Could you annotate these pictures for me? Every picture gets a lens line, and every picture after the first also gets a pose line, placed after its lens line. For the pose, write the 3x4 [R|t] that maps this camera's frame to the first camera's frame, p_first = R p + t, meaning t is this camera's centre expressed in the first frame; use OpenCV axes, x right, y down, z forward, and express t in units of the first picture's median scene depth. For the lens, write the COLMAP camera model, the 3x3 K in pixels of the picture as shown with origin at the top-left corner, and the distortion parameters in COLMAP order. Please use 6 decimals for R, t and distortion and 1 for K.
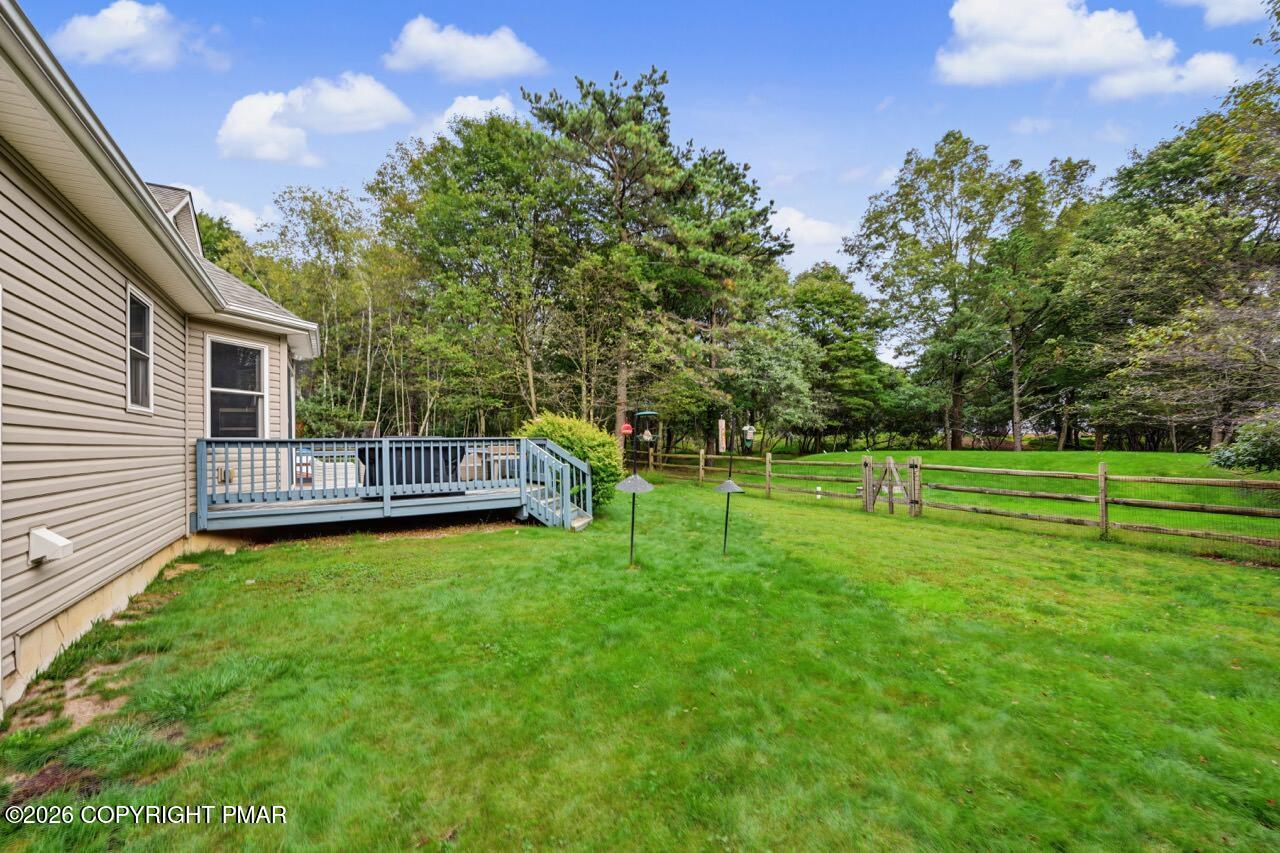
lens RADIAL K [[508.5, 0, 640.6], [0, 508.5, 430.2], [0, 0, 1]] dist [-0.000659, -0.000105]
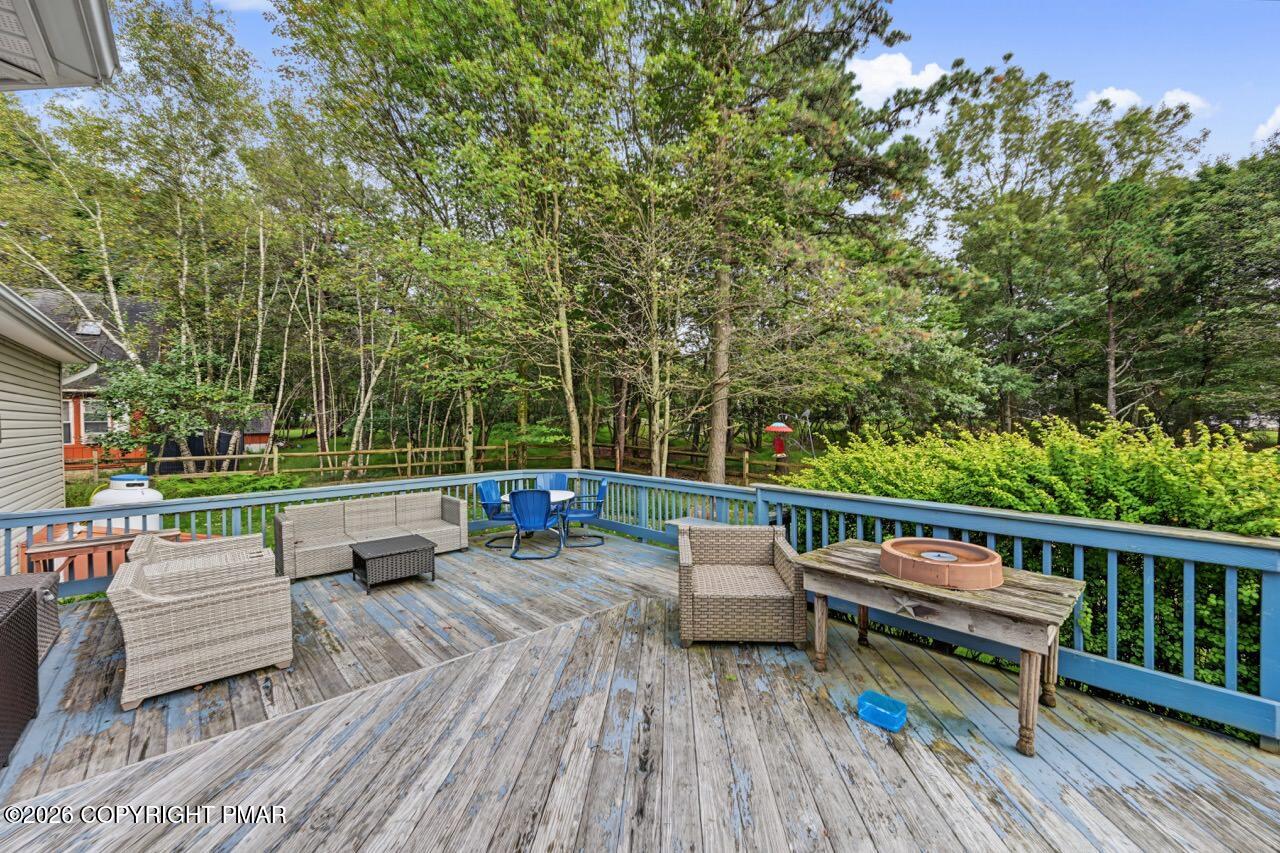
lens RADIAL K [[508.5, 0, 640.6], [0, 508.5, 430.2], [0, 0, 1]] dist [-0.000659, -0.000105]
pose [[0.986002, -0.002558, 0.166713, -0.178858], [-0.004386, 0.999138, 0.041272, -0.015481], [-0.166675, -0.041426, 0.985141, 0.298193]]
